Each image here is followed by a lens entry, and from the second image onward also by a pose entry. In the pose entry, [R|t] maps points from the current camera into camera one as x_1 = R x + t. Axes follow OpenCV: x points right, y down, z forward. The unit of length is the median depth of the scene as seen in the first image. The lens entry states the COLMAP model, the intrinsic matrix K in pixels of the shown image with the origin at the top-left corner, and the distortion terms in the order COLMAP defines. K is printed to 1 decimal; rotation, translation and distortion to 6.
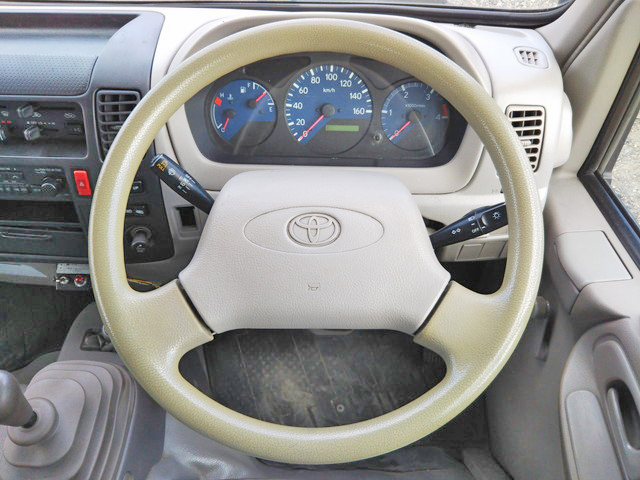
lens RADIAL K [[564.0, 0, 320.0], [0, 564.0, 240.0], [0, 0, 1]] dist [-0.021942, -0.003721]
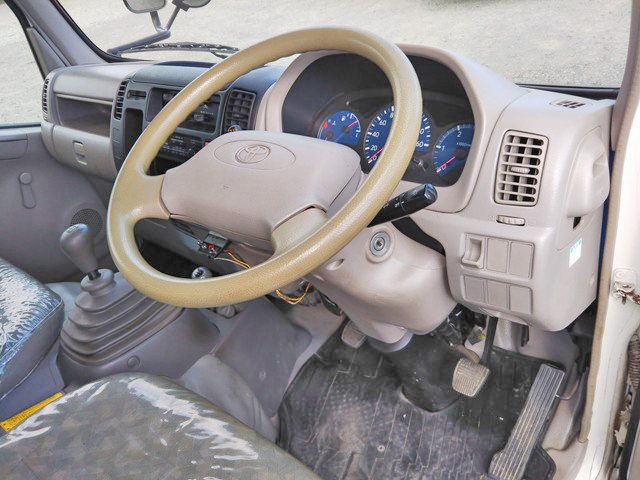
lens RADIAL K [[529.8, 0, 320.0], [0, 529.8, 240.0], [0, 0, 1]] dist [-0.000059, -0.000173]
pose [[0.770160, 0.223669, -0.597349, 0.593251], [-0.394410, 0.902998, -0.170396, 0.203503], [0.501292, 0.366833, 0.783671, 0.139054]]
